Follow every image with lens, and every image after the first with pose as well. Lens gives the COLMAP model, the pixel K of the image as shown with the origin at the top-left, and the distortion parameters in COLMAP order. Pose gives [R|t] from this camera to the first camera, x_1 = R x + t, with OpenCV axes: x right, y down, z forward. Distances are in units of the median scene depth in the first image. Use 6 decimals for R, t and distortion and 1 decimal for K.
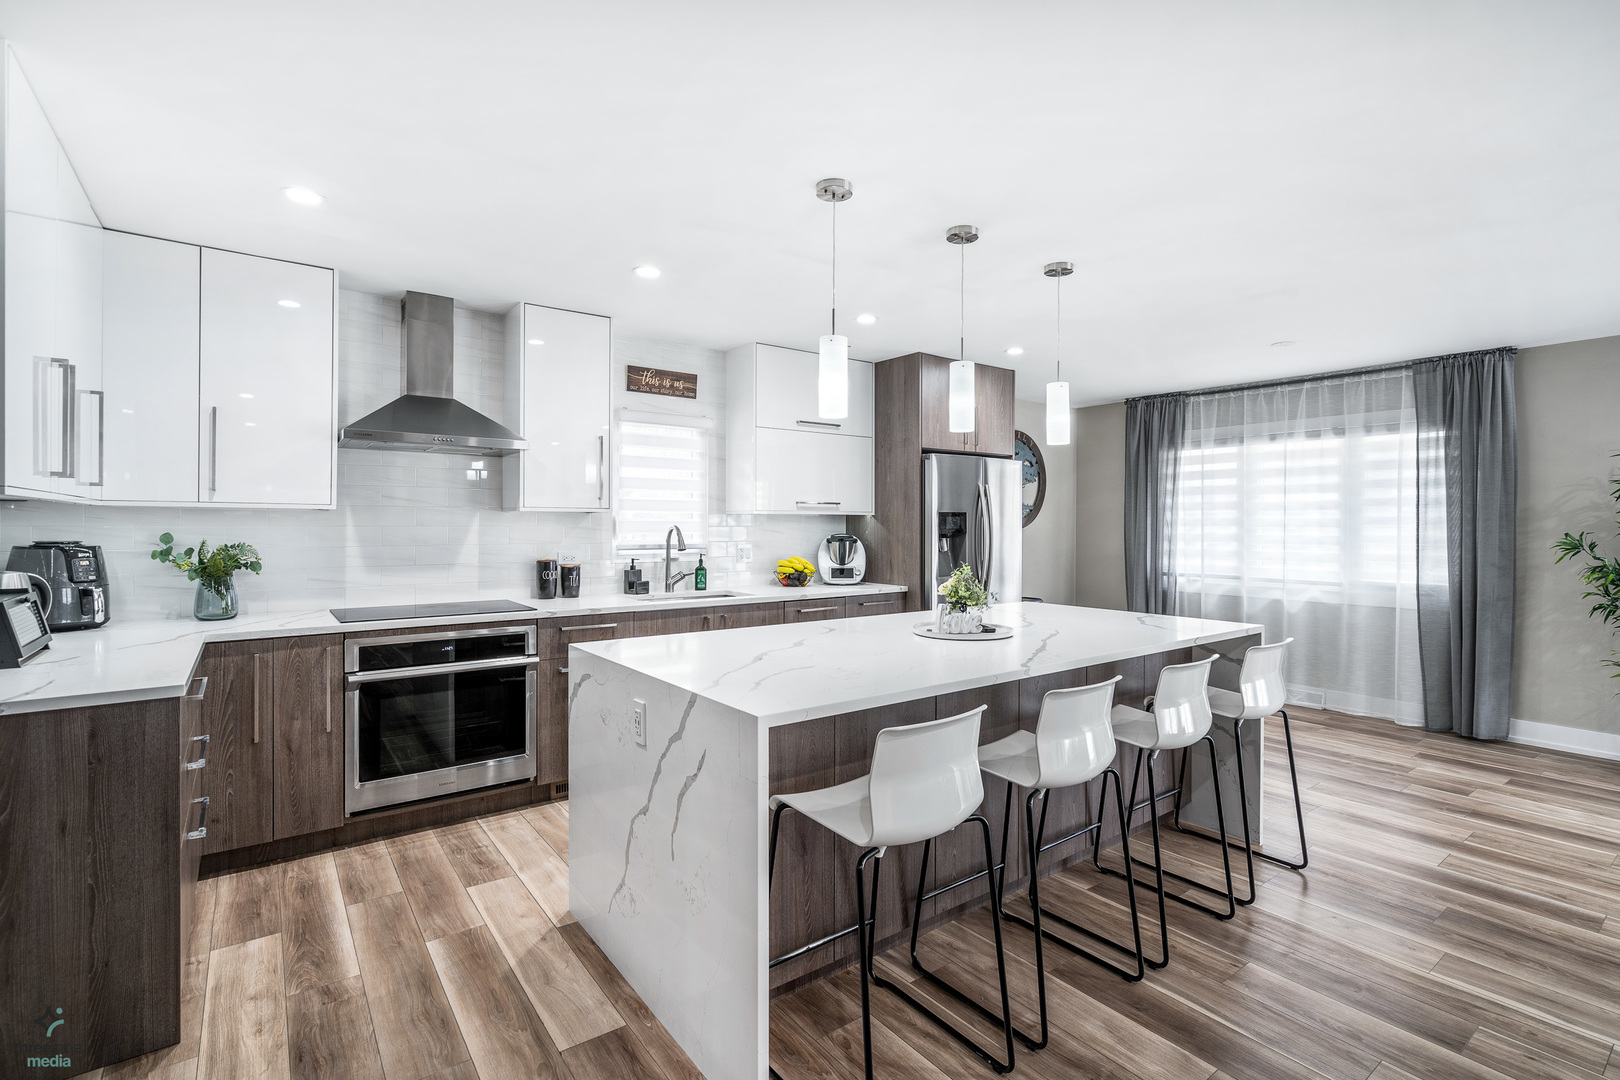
lens RADIAL K [[745.9, 0, 825.0], [0, 745.9, 529.1], [0, 0, 1]] dist [-0.004603, -0.000309]
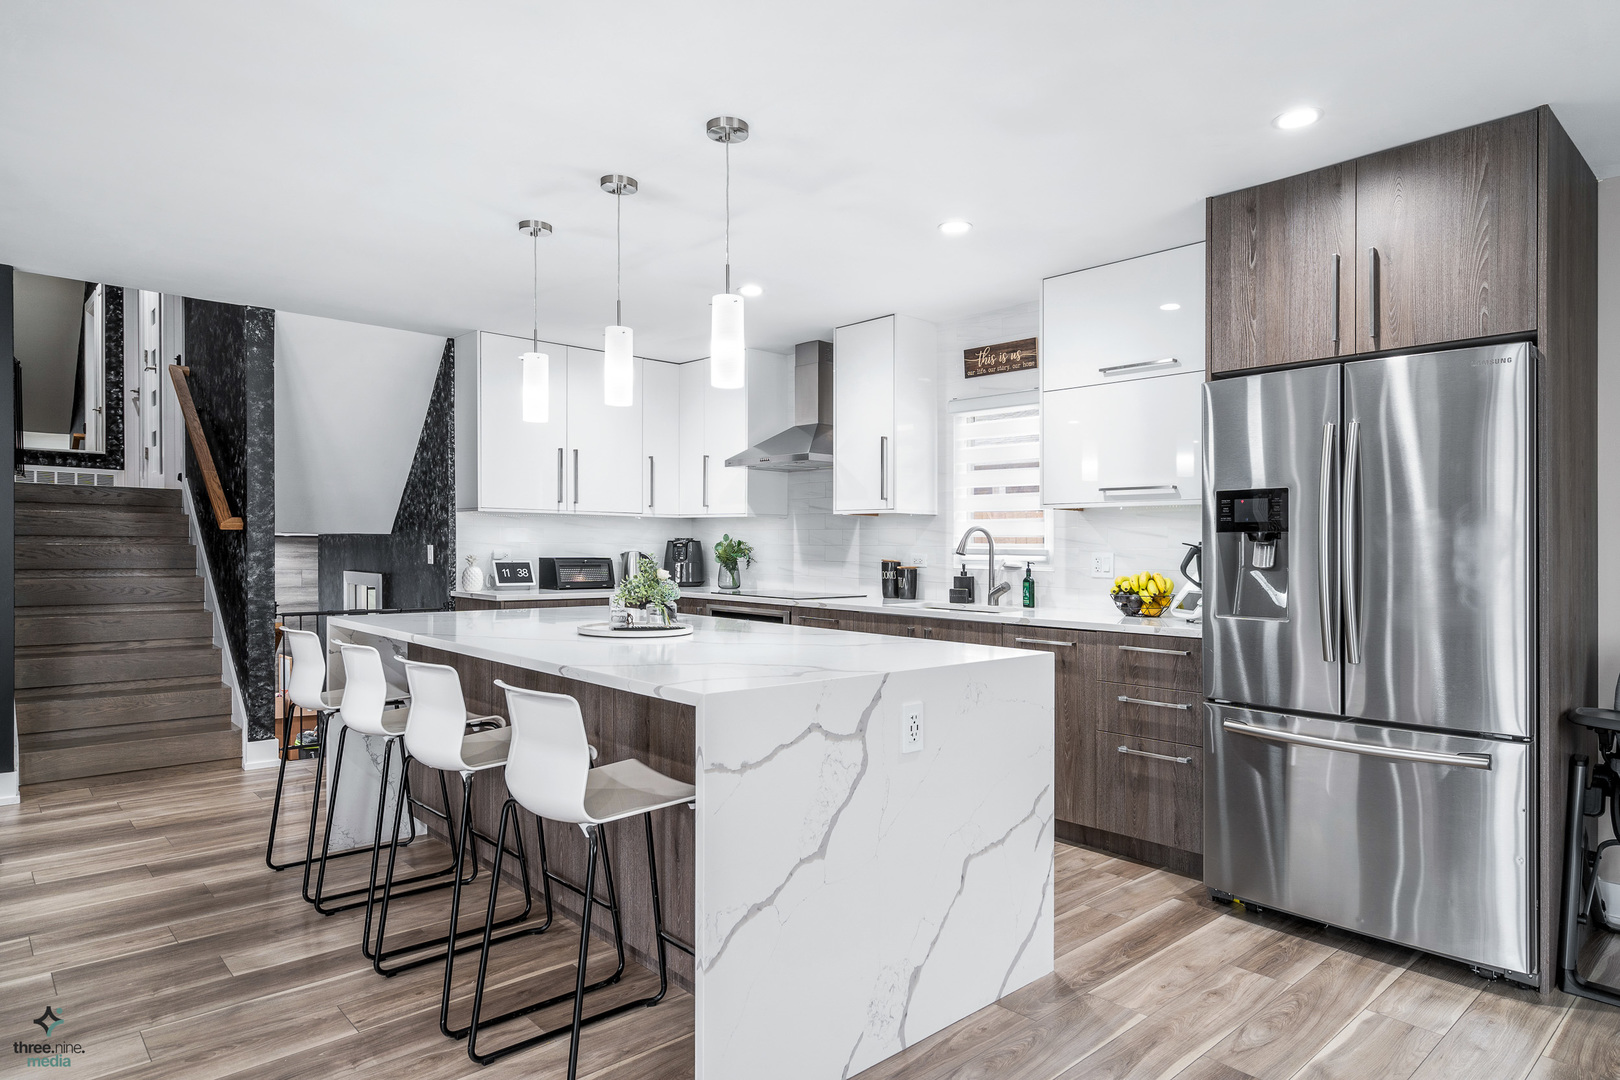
lens RADIAL K [[925.8, 0, 816.5], [0, 925.8, 536.4], [0, 0, 1]] dist [0.006349, 0.001058]
pose [[0.094645, -0.001741, -0.995510, 0.817973], [-0.008013, 0.999965, -0.002511, 0.010611], [0.995479, 0.008215, 0.094628, 0.696410]]
